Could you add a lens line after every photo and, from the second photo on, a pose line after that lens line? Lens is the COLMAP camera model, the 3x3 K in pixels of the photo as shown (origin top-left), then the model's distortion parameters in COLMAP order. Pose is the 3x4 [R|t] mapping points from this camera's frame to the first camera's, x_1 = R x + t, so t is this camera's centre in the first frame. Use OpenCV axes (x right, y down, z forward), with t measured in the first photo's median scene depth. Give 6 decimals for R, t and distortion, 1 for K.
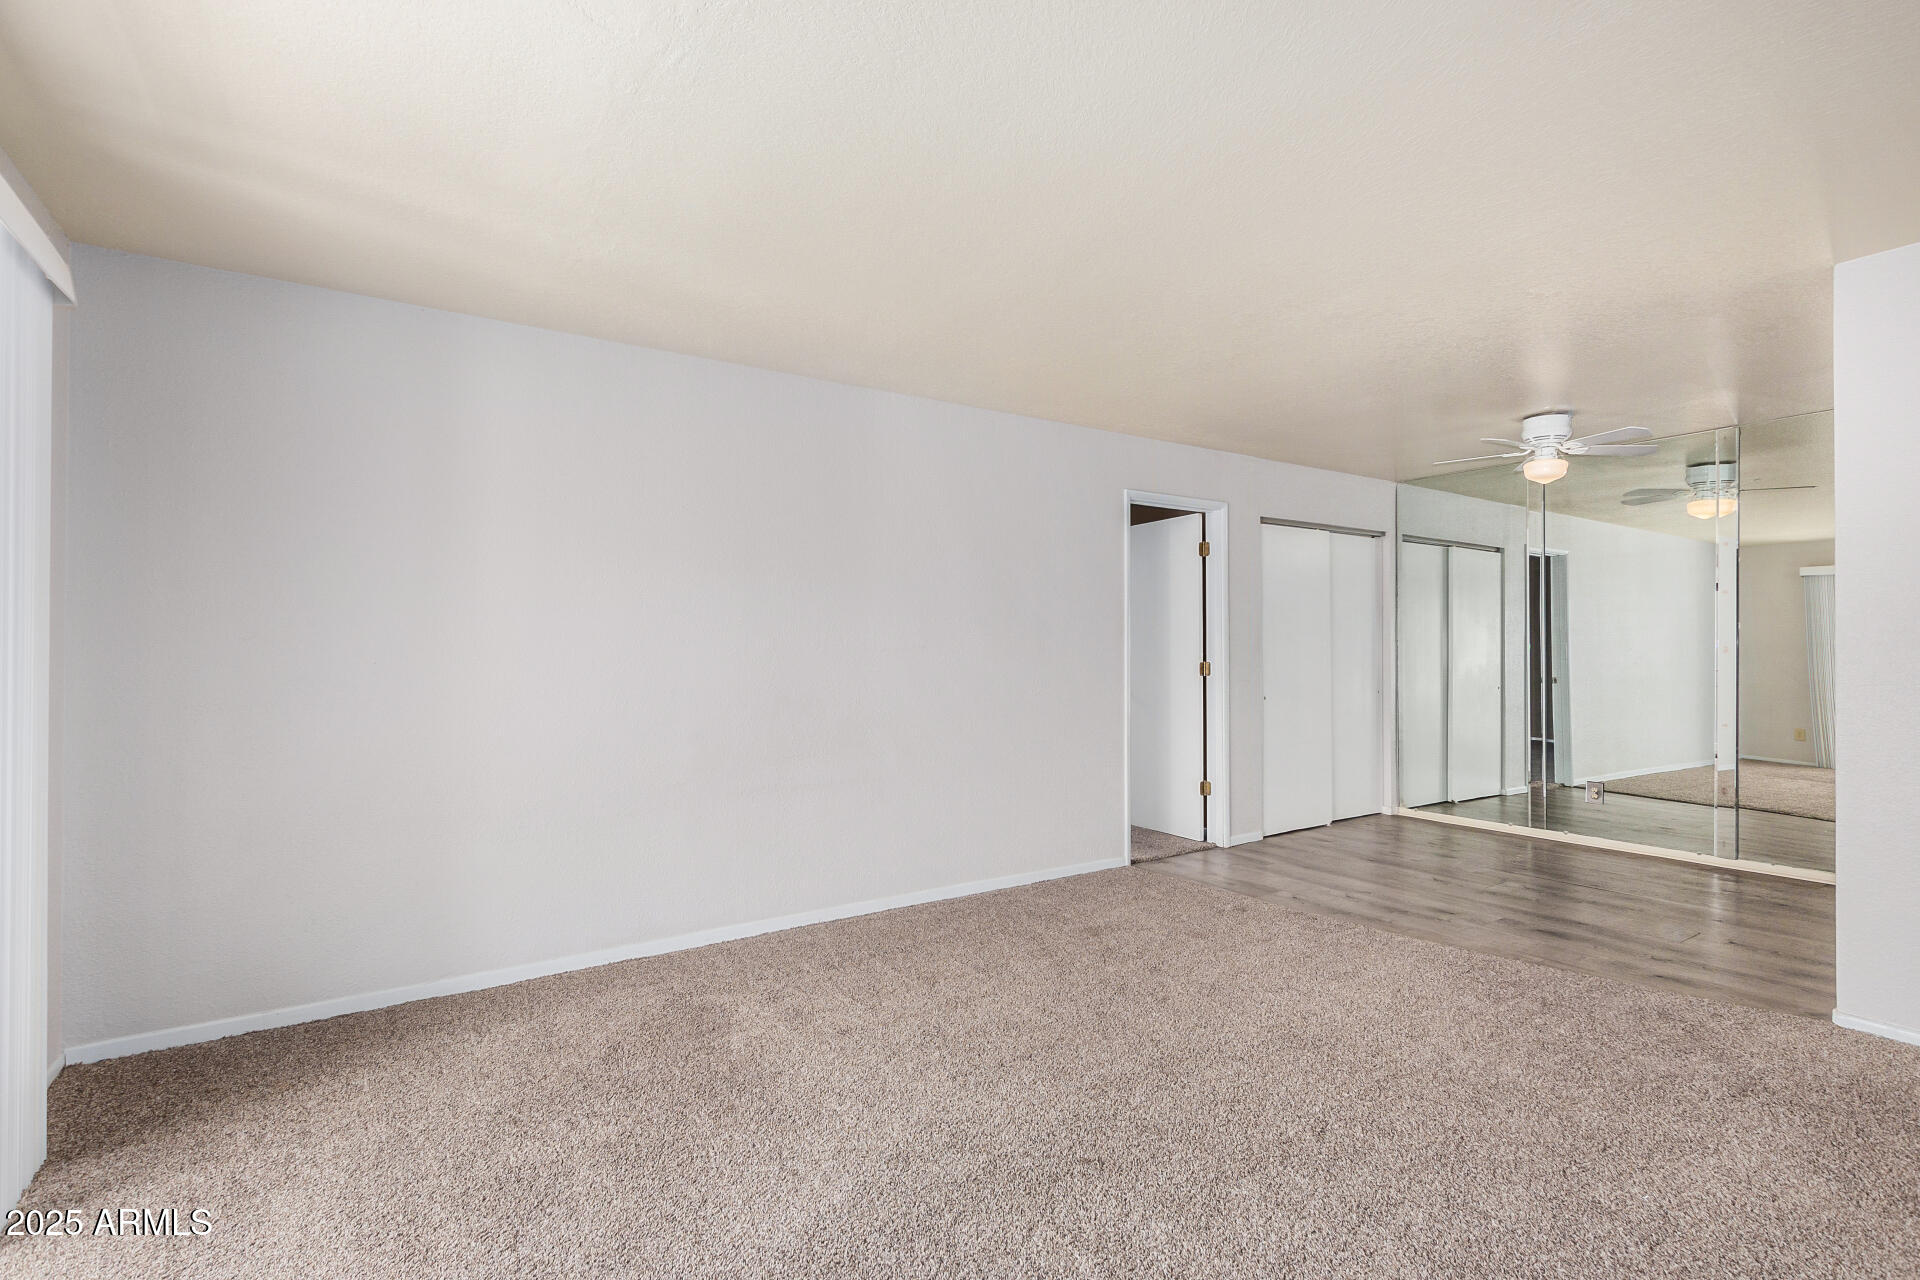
lens RADIAL K [[899.3, 0, 965.3], [0, 899.3, 645.0], [0, 0, 1]] dist [0.008040, -0.000671]
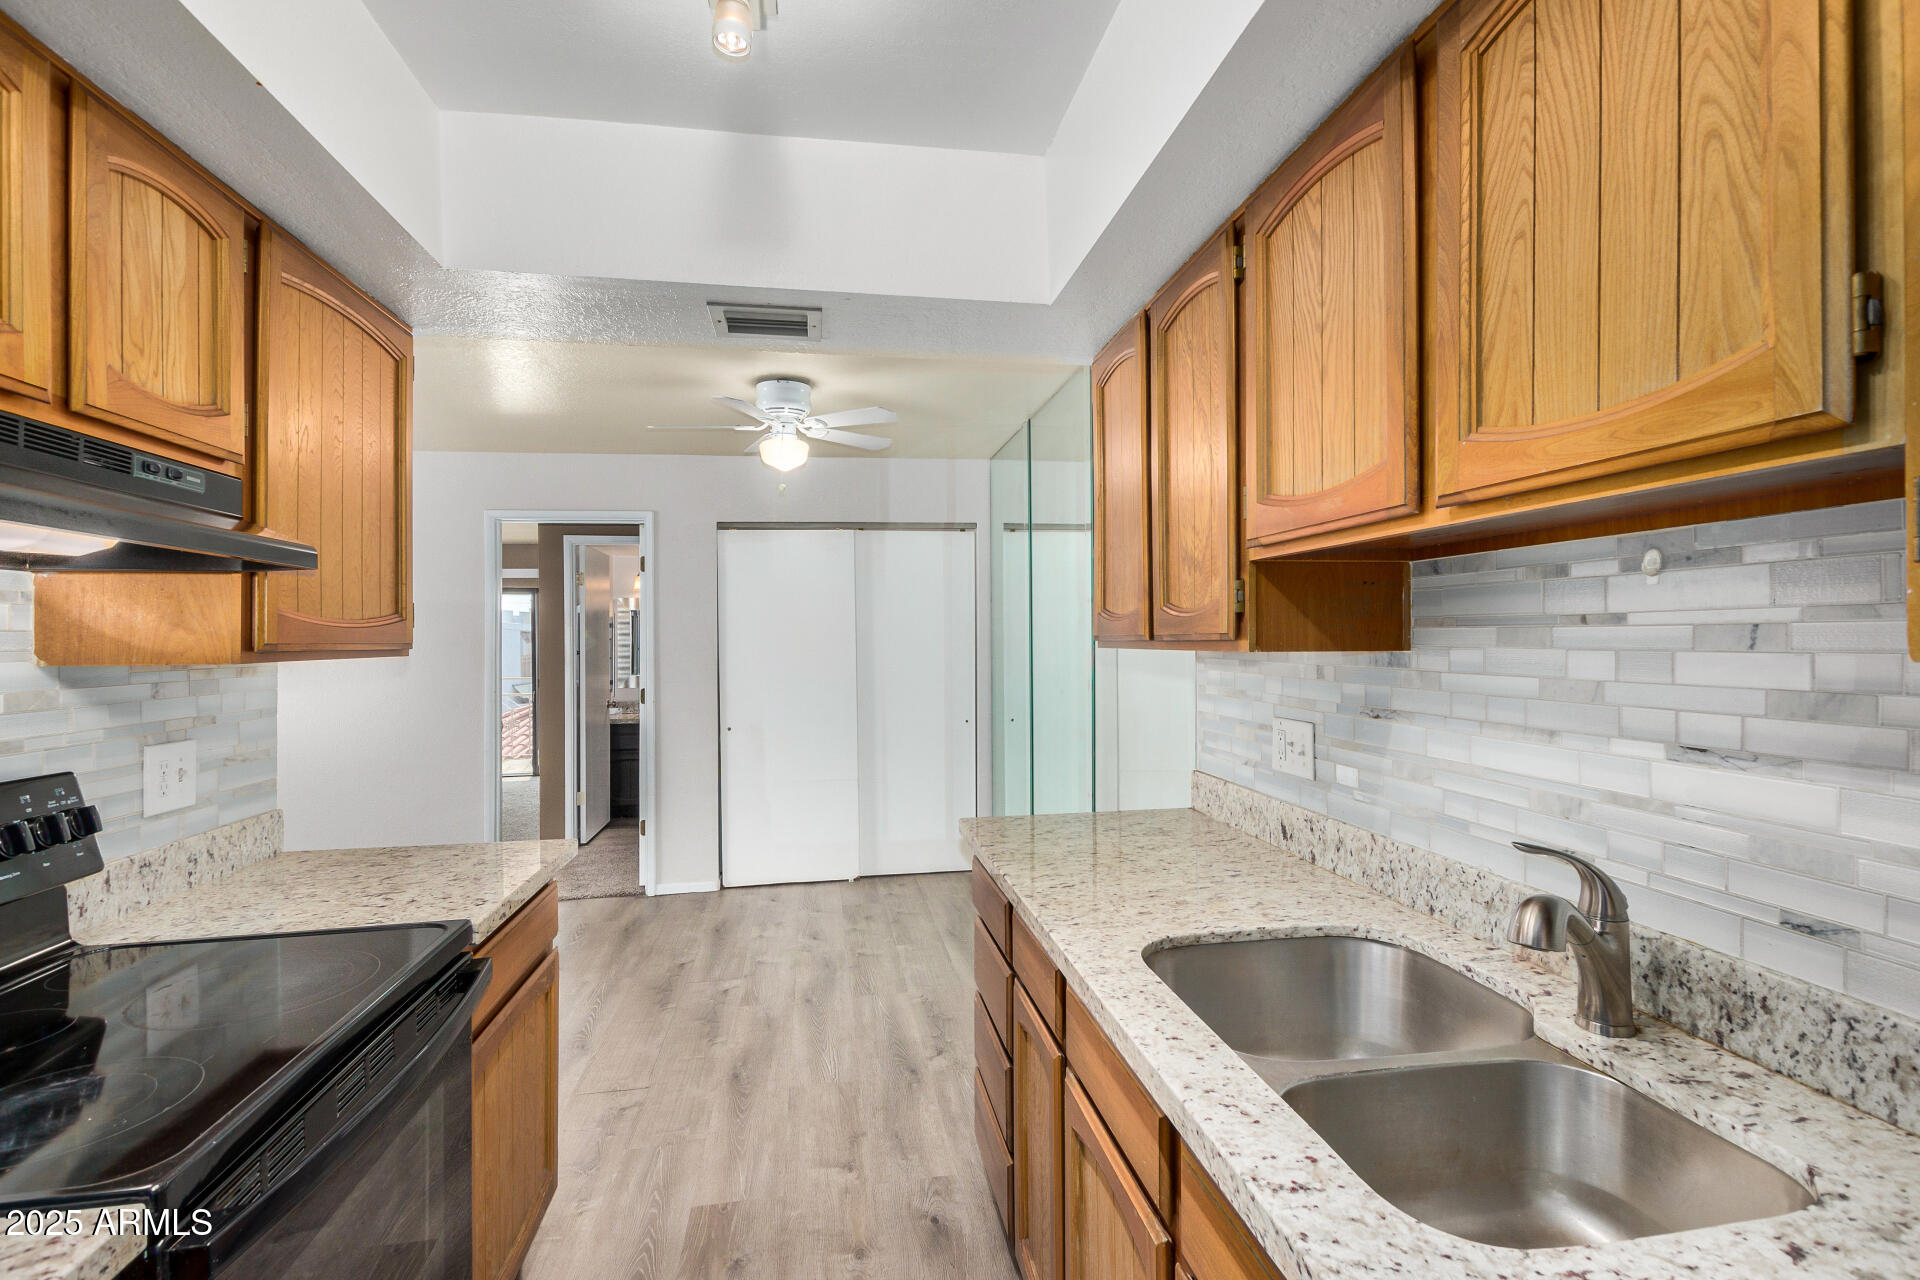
lens RADIAL K [[899.3, 0, 965.3], [0, 899.3, 645.0], [0, 0, 1]] dist [0.008040, -0.000671]
pose [[0.911166, -0.001966, -0.412035, 0.794043], [0.008458, 0.999867, 0.013932, -0.028931], [0.411953, -0.016179, 0.911061, 0.260627]]
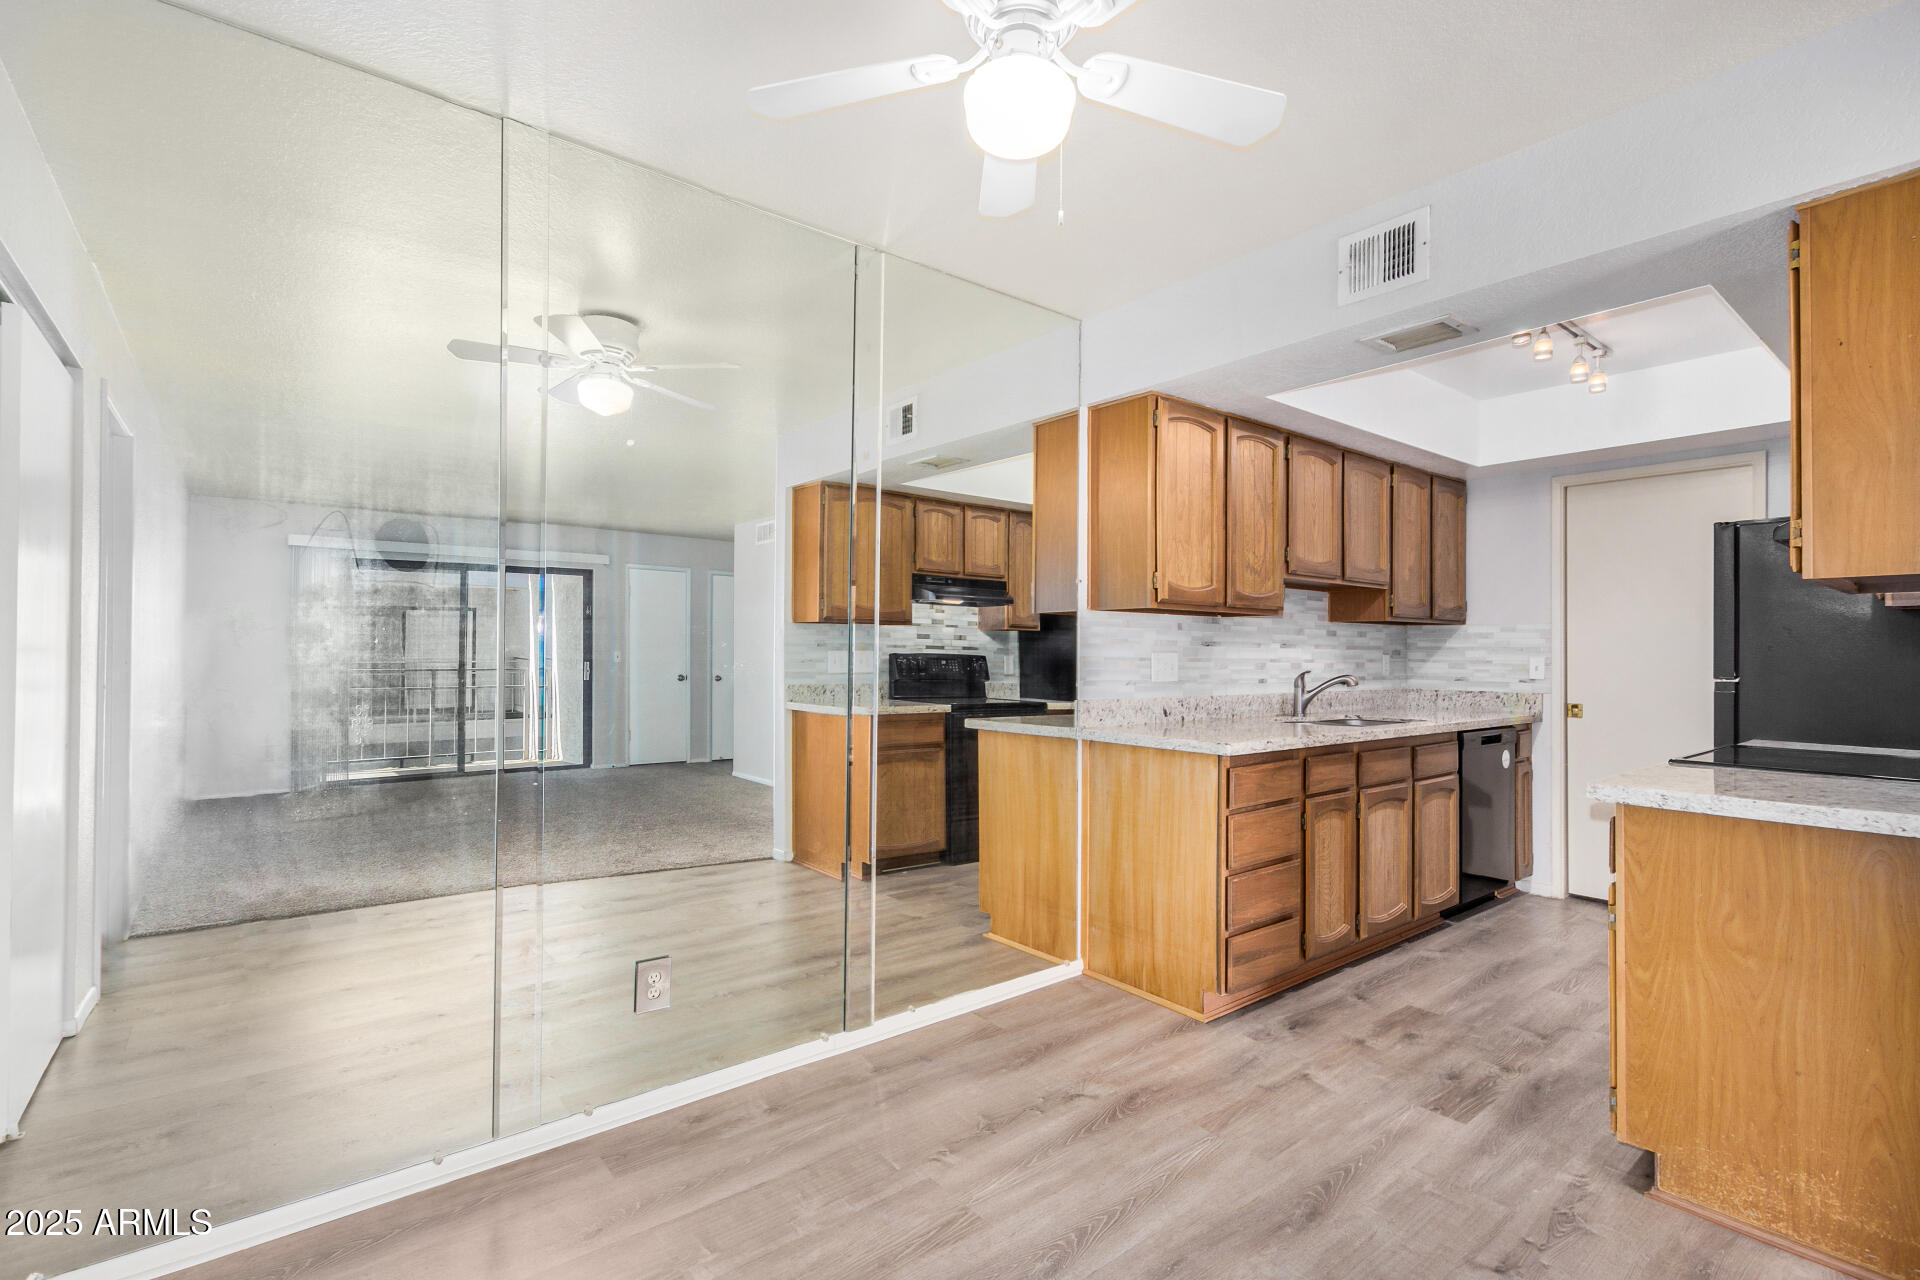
lens RADIAL K [[873.8, 0, 975.6], [0, 873.8, 643.6], [0, 0, 1]] dist [0.000283, 0.000039]
pose [[-0.097559, 0.013775, 0.995134, 0.227725], [-0.011376, 0.999823, -0.014955, 0.005723], [-0.995165, -0.012780, -0.097385, 0.757354]]
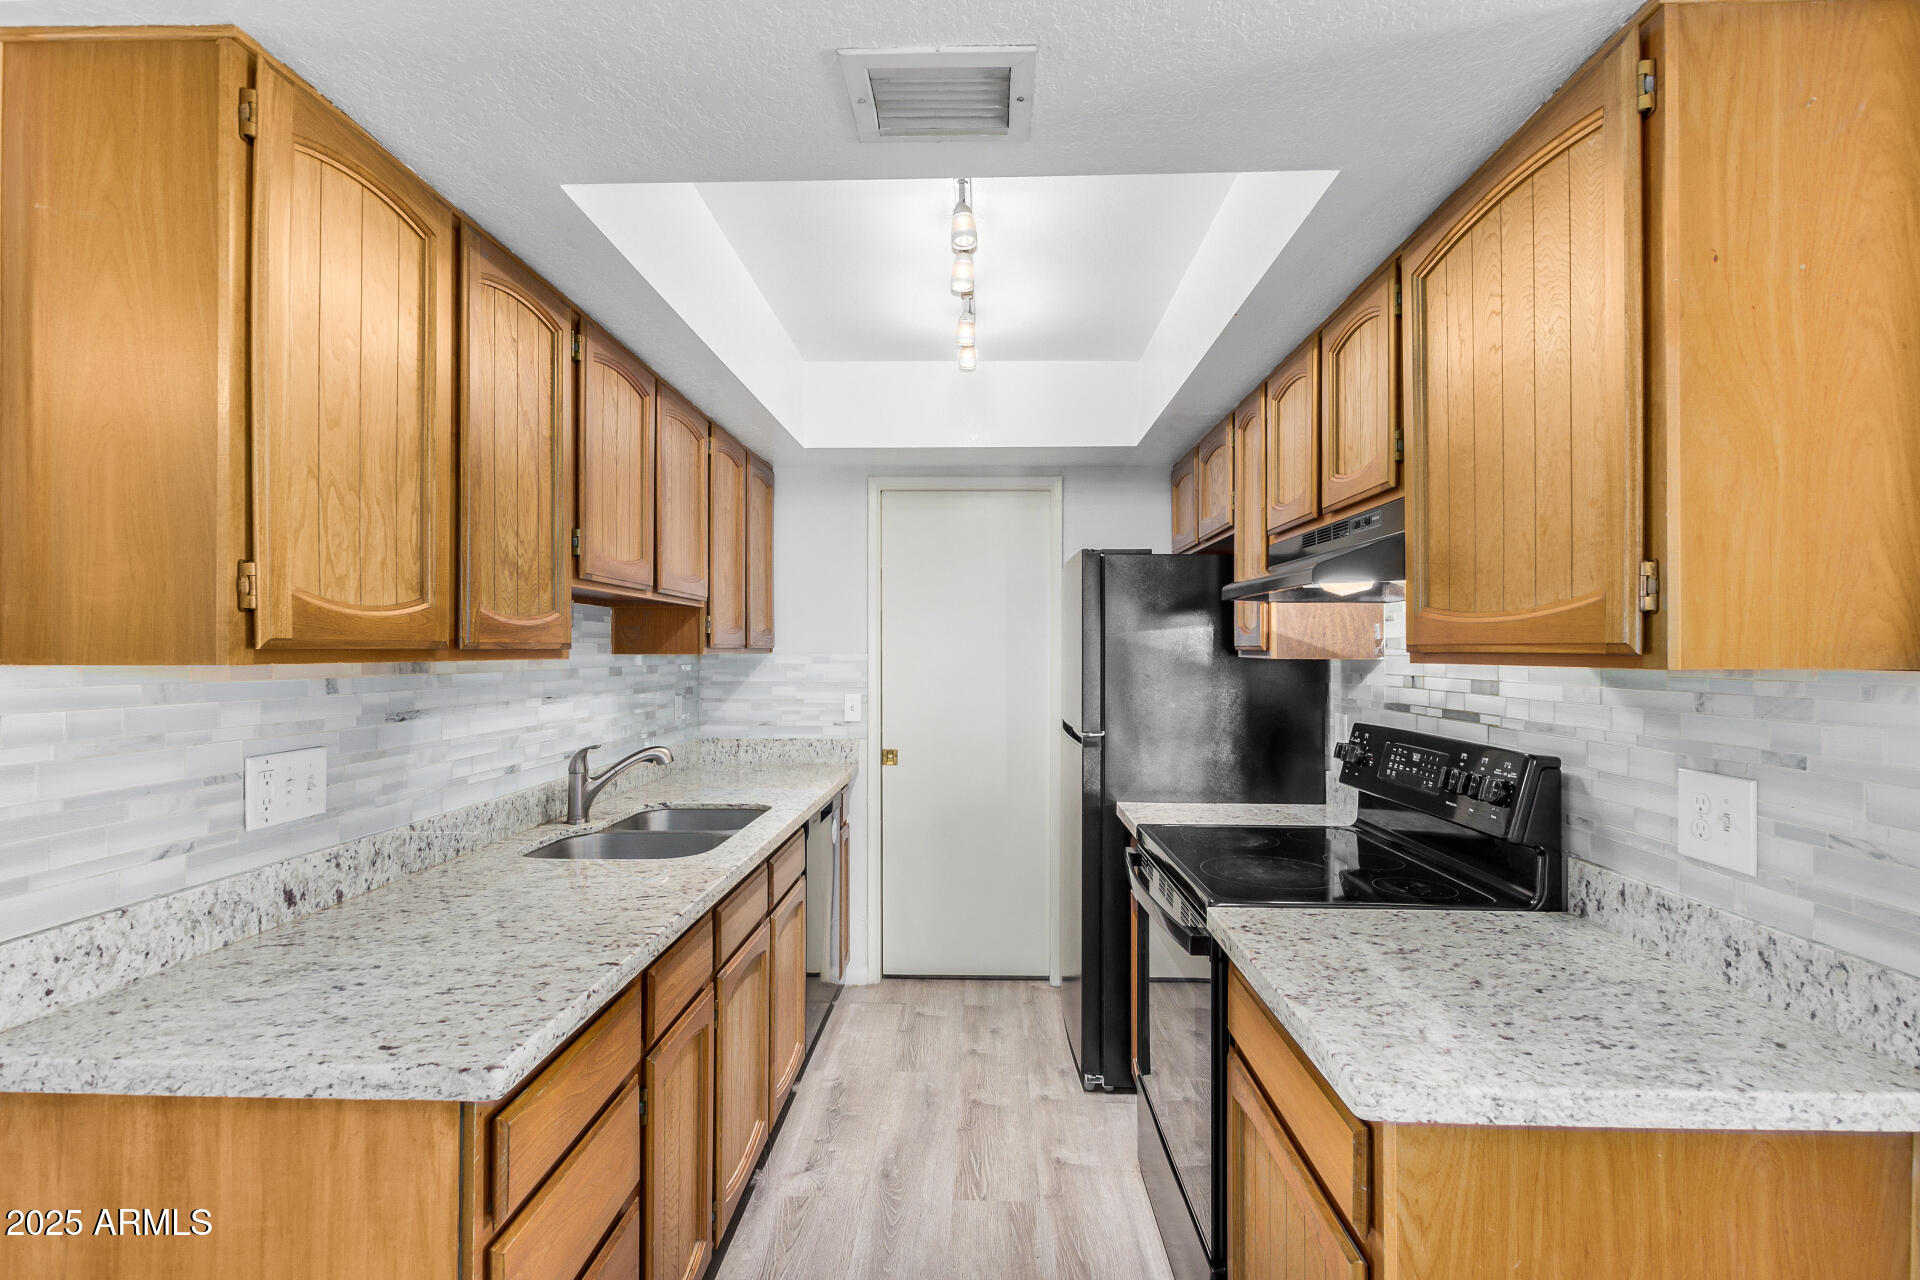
lens RADIAL K [[882.2, 0, 954.5], [0, 882.2, 646.0], [0, 0, 1]] dist [0.003750, -0.001033]
pose [[-0.808337, 0.005593, 0.588693, 0.487712], [-0.001989, 0.999923, -0.012232, -0.023946], [-0.588716, -0.011059, -0.808264, 0.669337]]
